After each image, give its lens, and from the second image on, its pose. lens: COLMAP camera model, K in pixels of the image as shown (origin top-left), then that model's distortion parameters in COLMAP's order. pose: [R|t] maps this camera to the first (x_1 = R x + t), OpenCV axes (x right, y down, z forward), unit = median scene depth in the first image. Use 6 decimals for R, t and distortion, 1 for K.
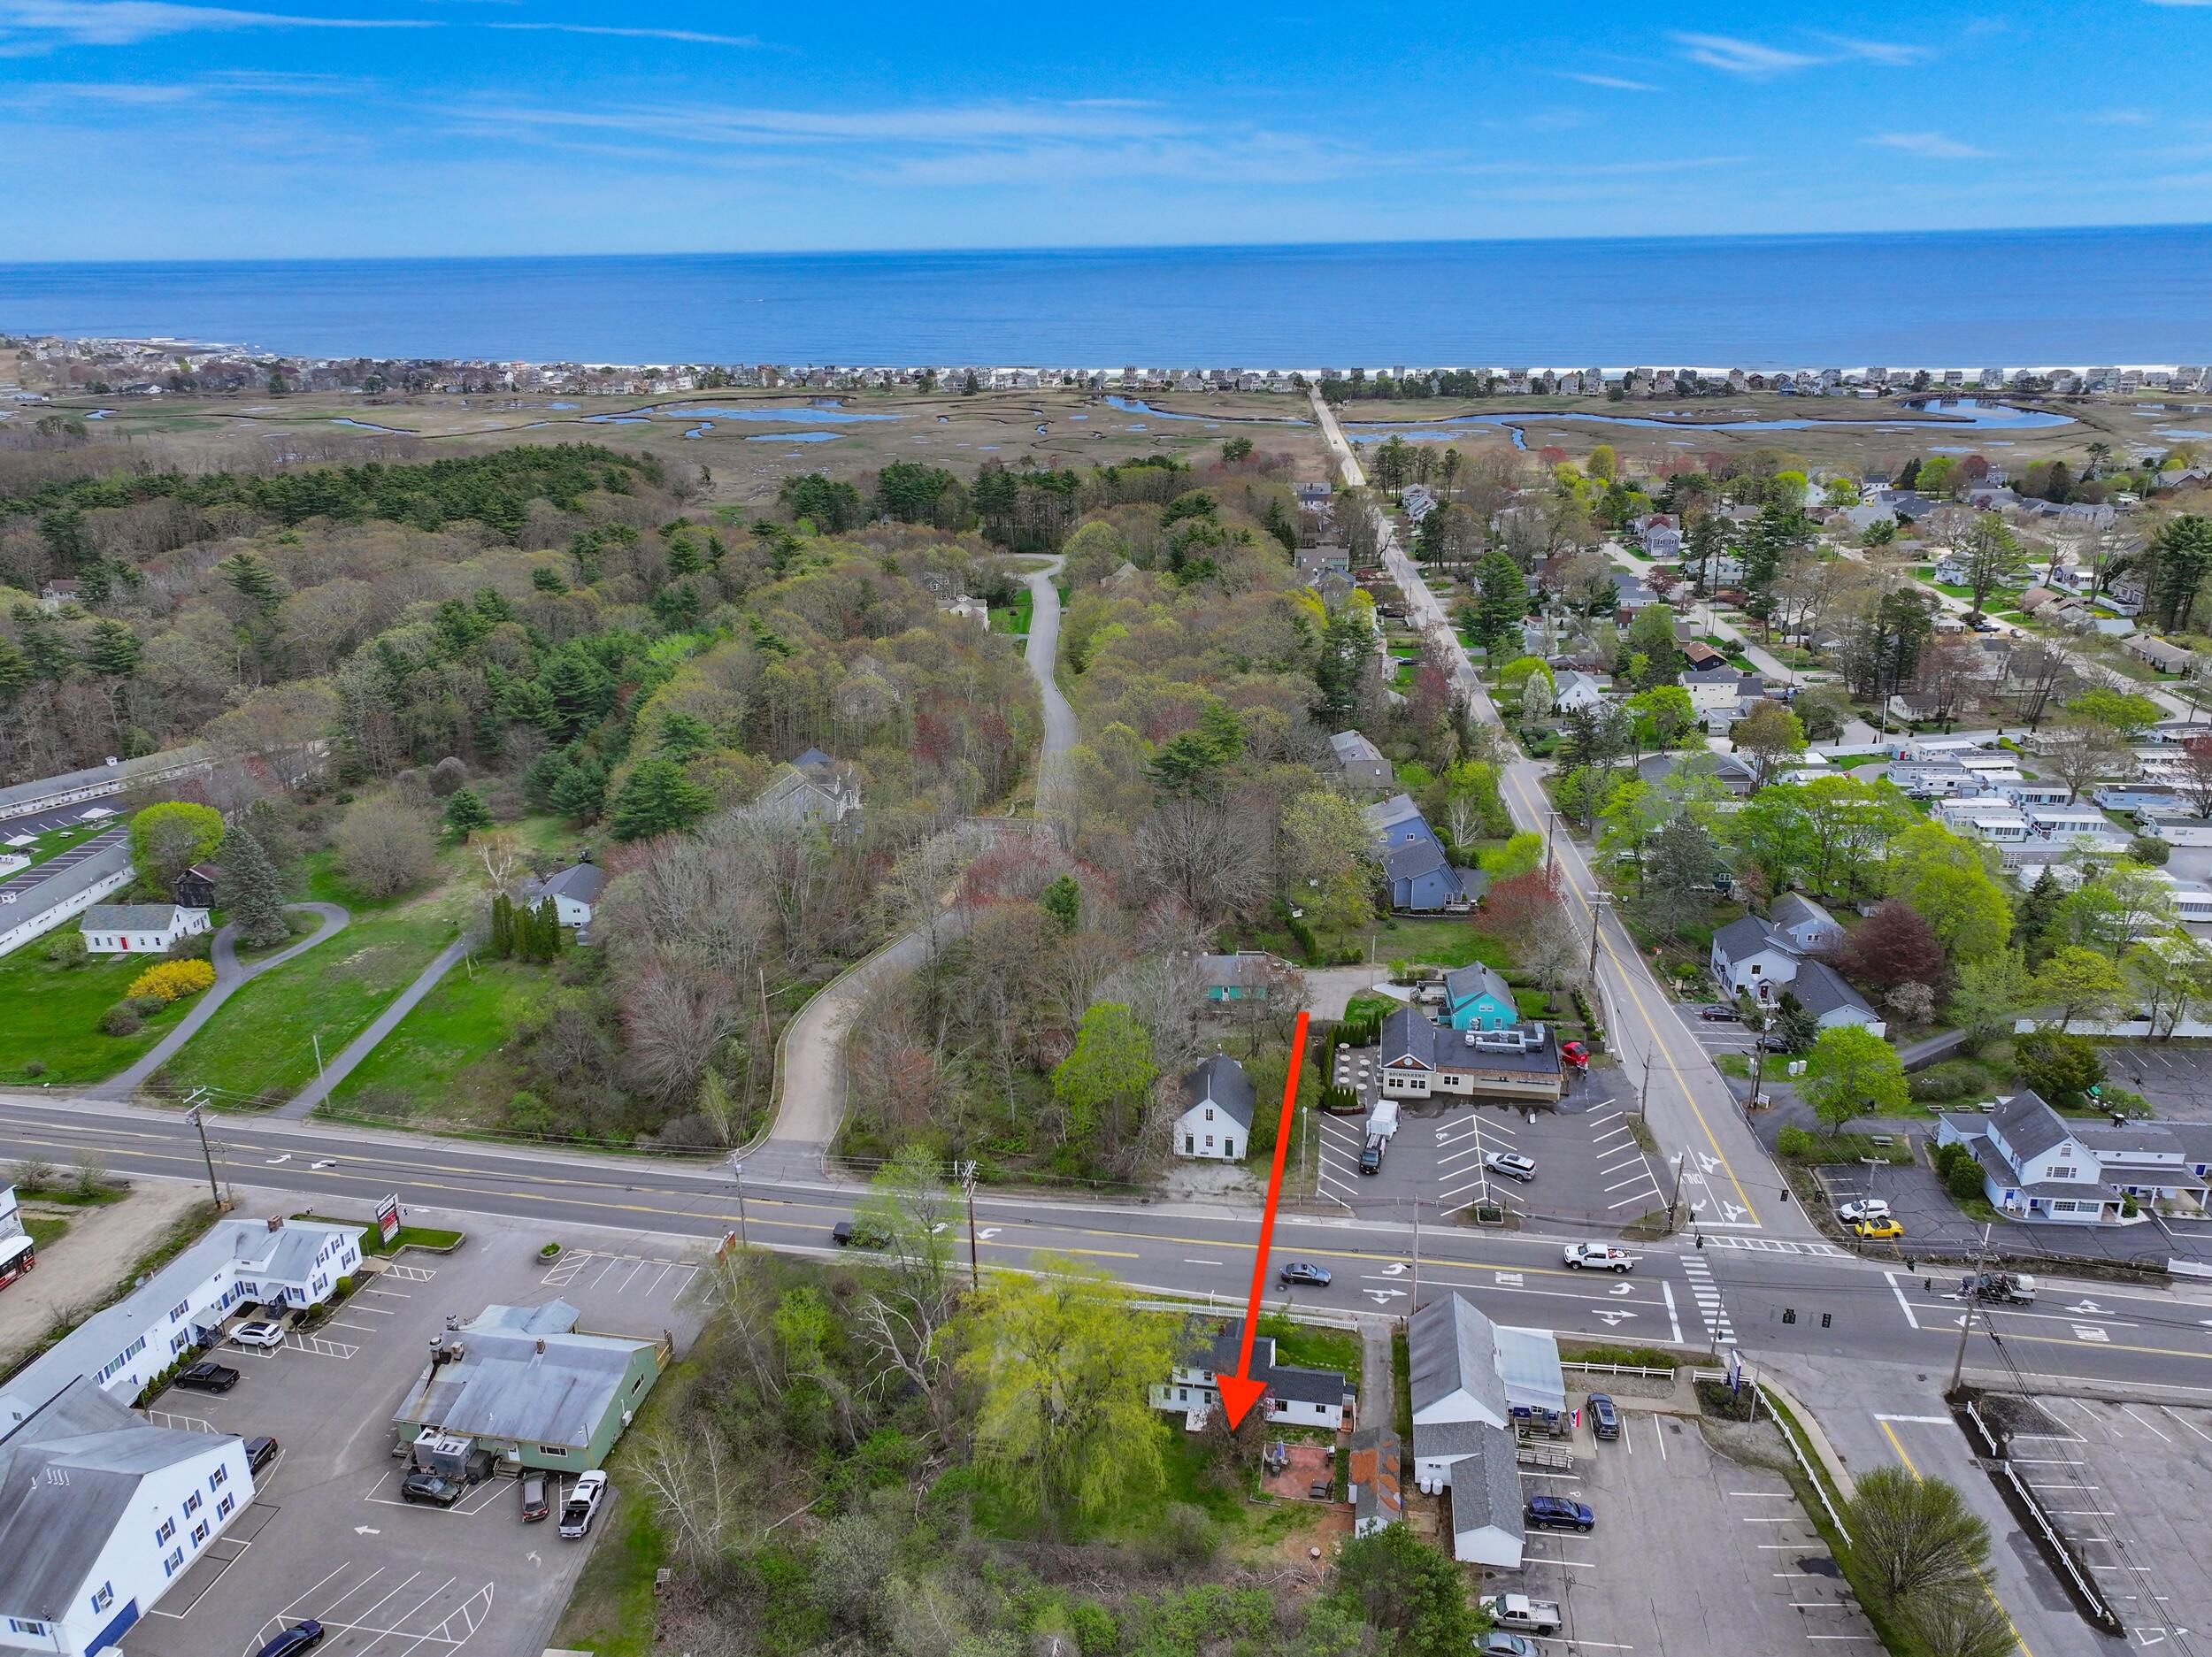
lens RADIAL K [[1592.9, 0, 1119.4], [0, 1592.9, 827.3], [0, 0, 1]] dist [0.004587, 0.009107]
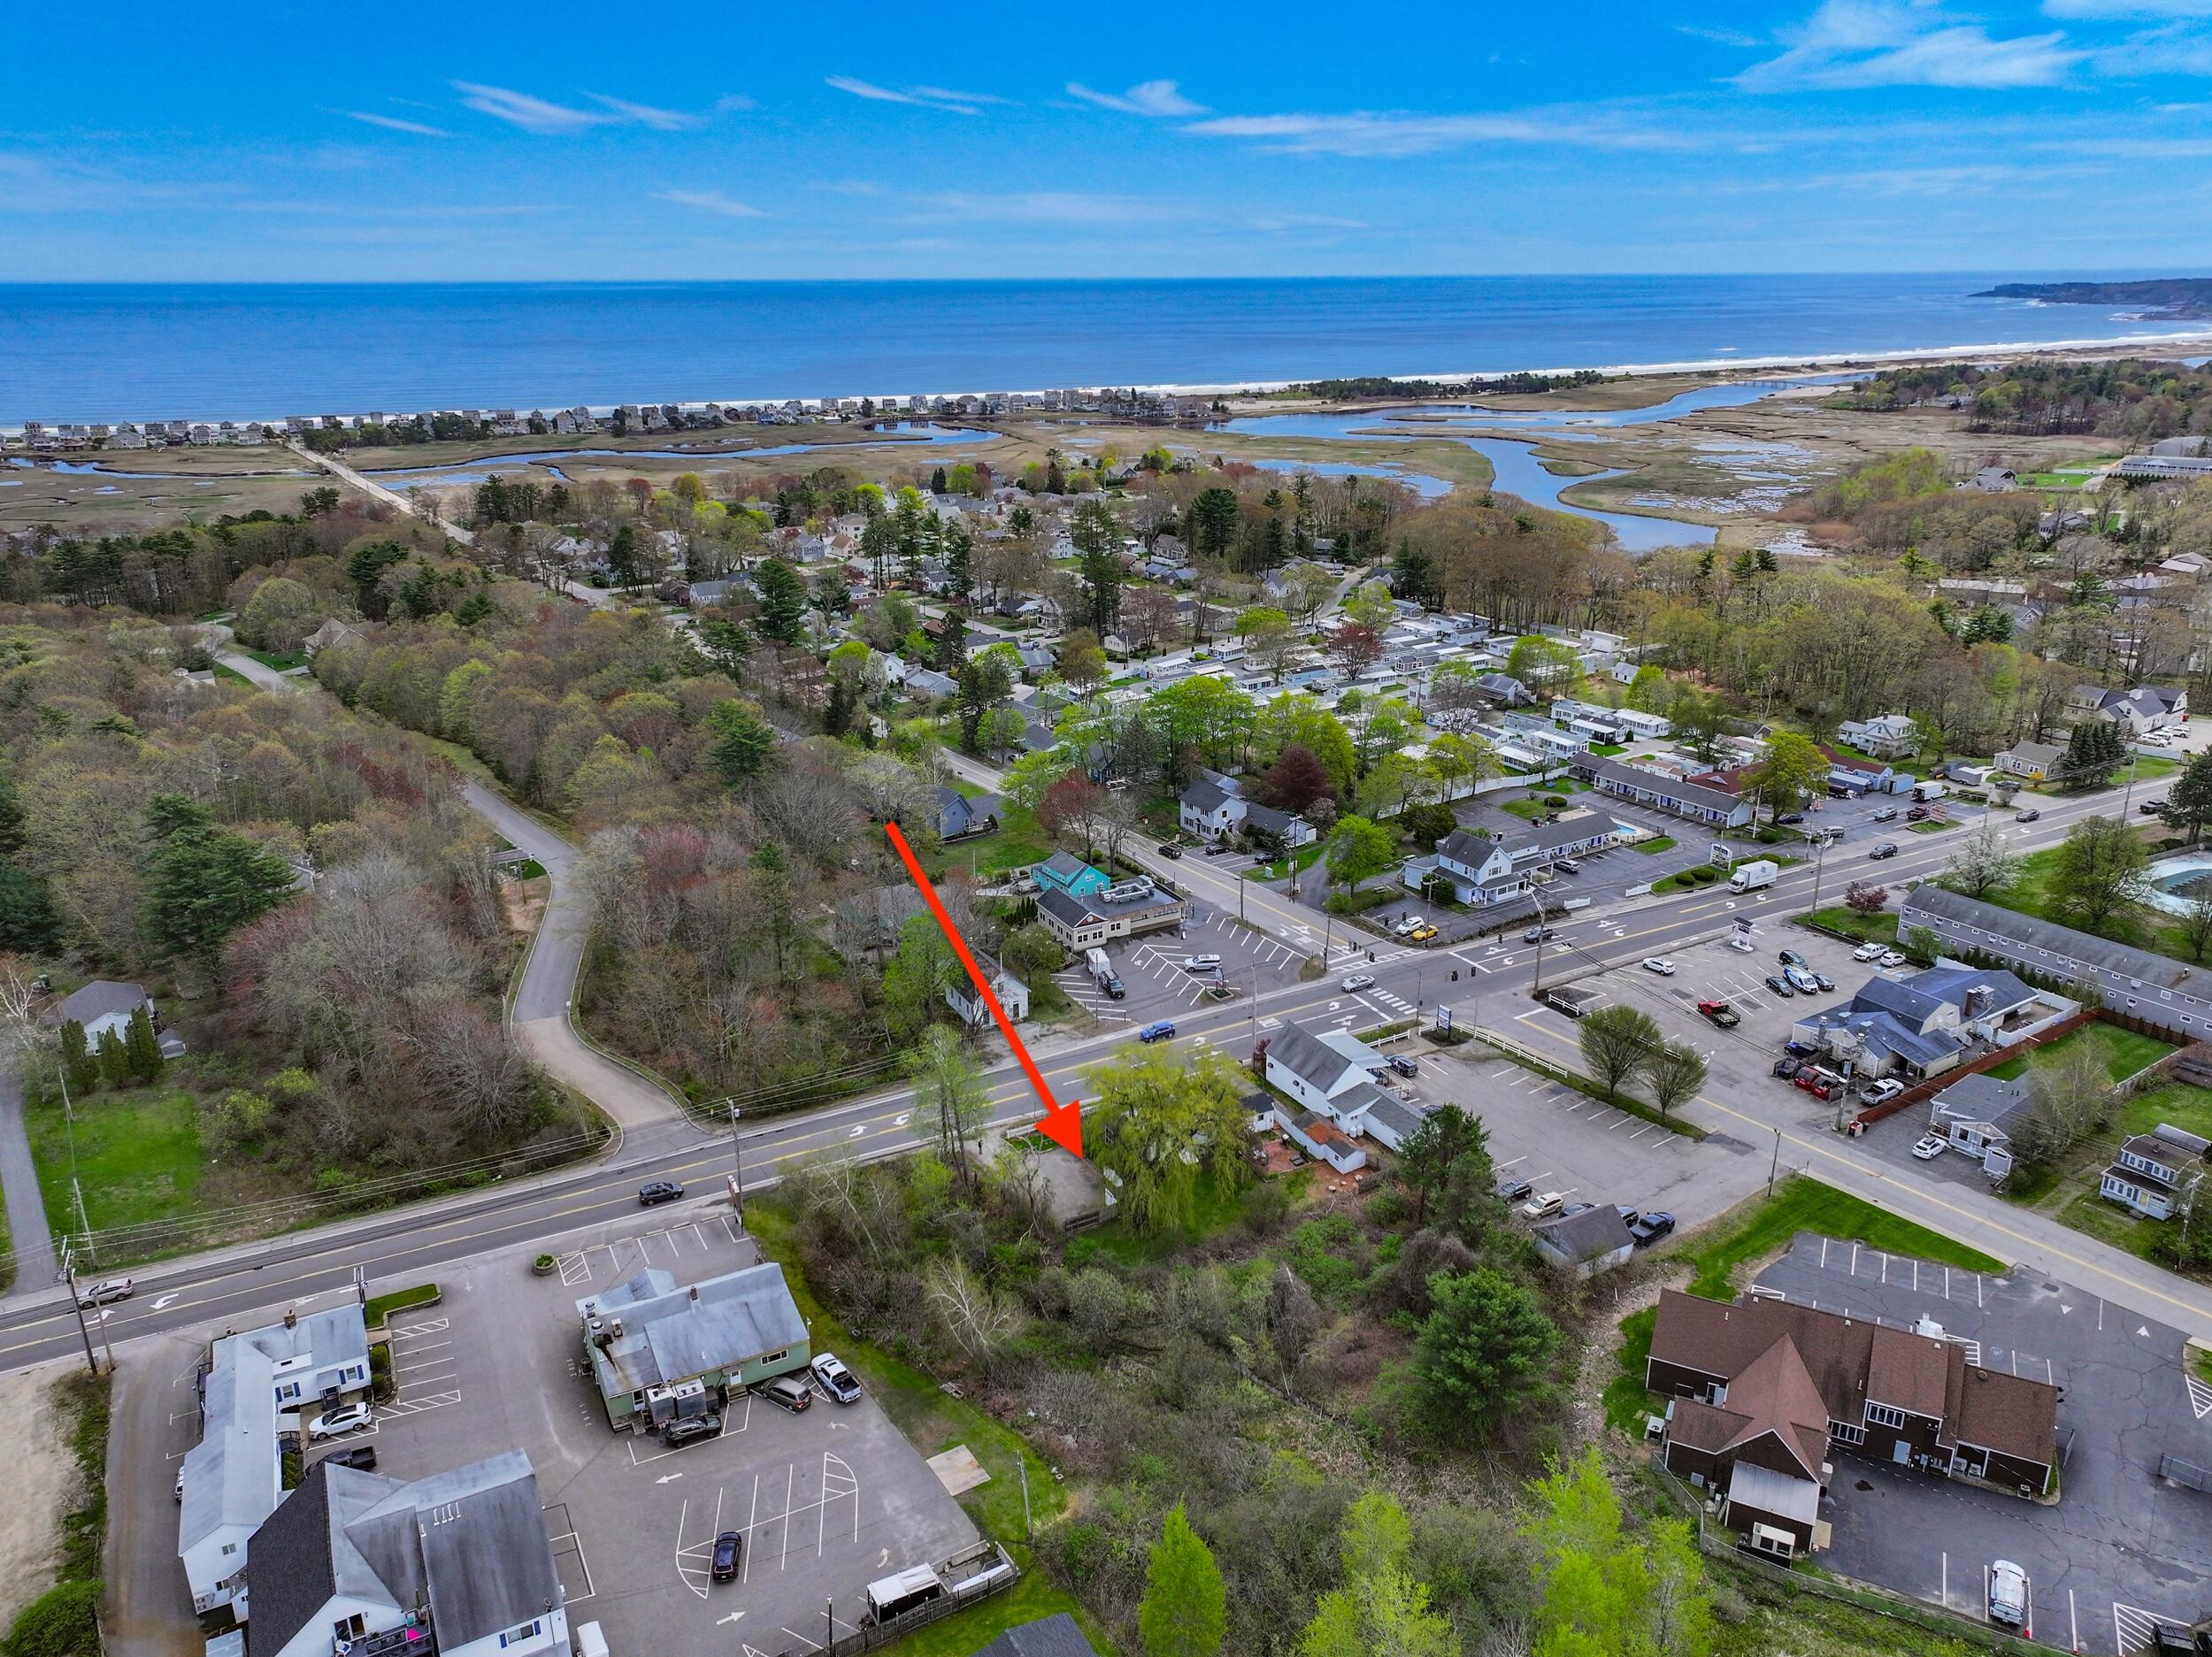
lens RADIAL K [[1577.1, 0, 1111.8], [0, 1577.1, 828.2], [0, 0, 1]] dist [0.006145, 0.015211]
pose [[0.786637, -0.193692, 0.586247, -0.535862], [0.206757, 0.977335, 0.045474, 0.023000], [-0.581768, 0.085439, 0.808855, -0.036228]]
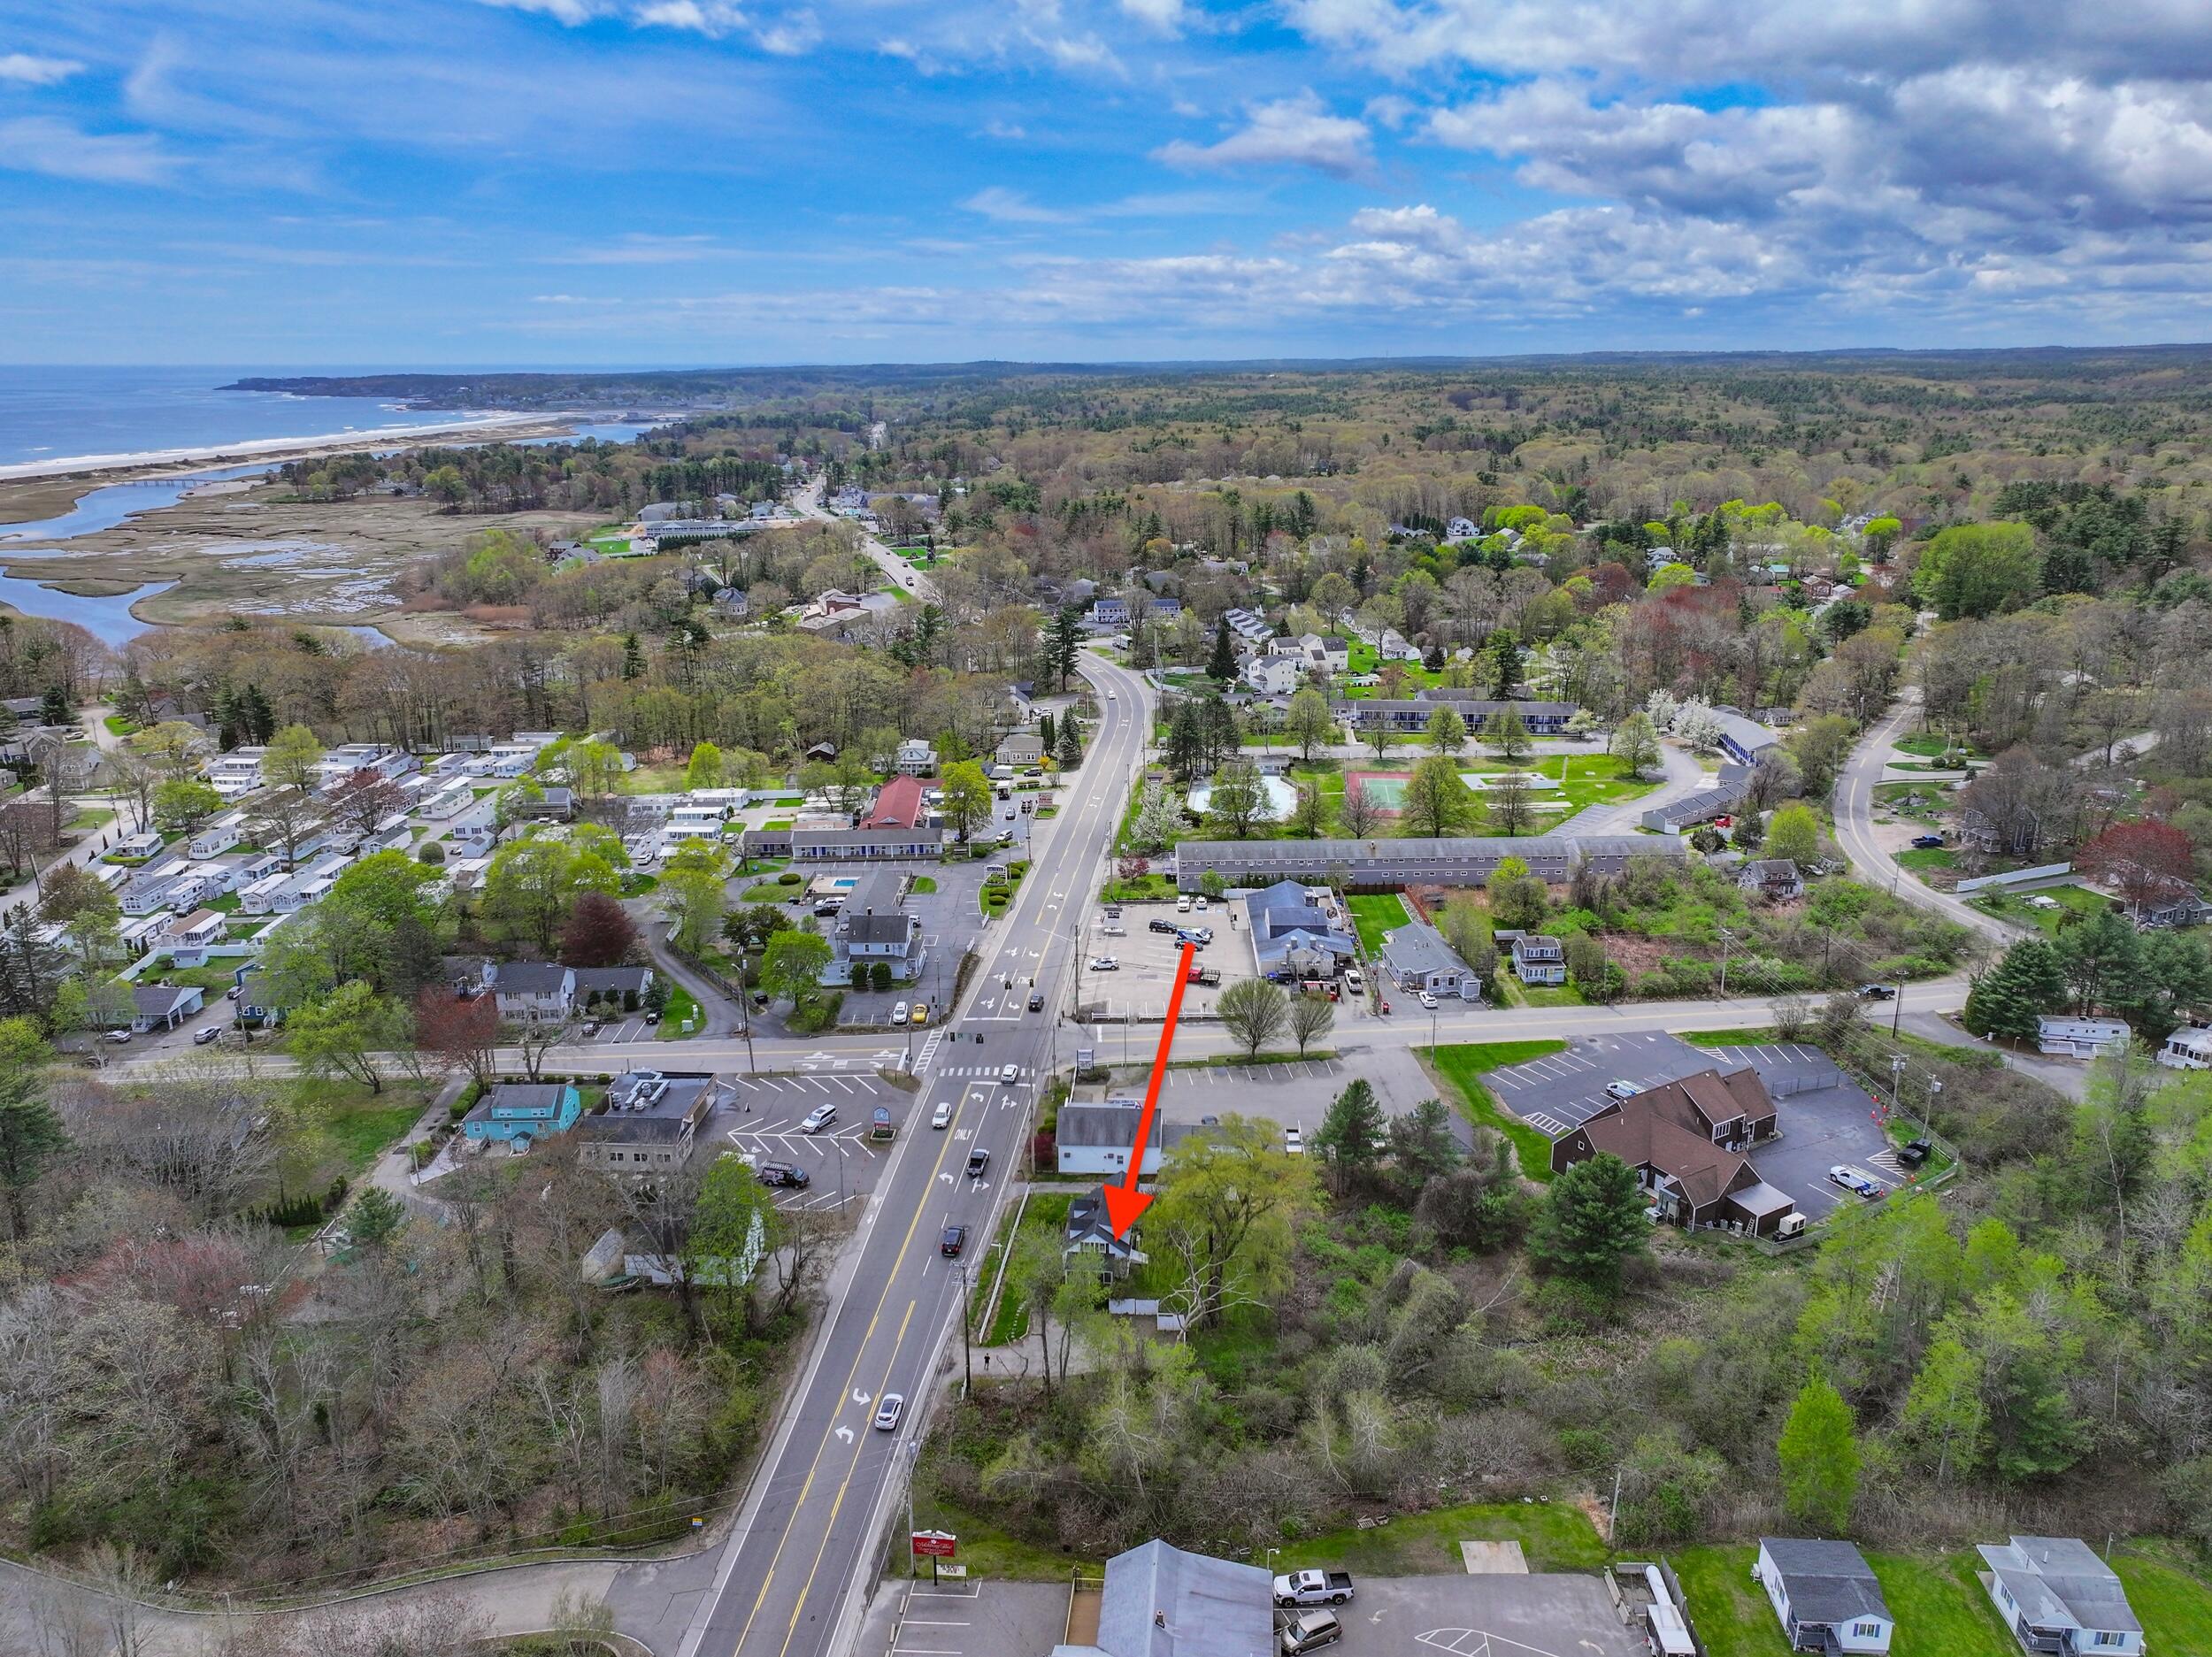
lens RADIAL K [[1577.1, 0, 1111.8], [0, 1577.1, 828.2], [0, 0, 1]] dist [0.006145, 0.015211]
pose [[-0.089653, -0.269123, 0.958924, -0.805657], [0.350533, 0.892674, 0.283303, -0.229342], [-0.932249, 0.361533, 0.014305, 0.654737]]
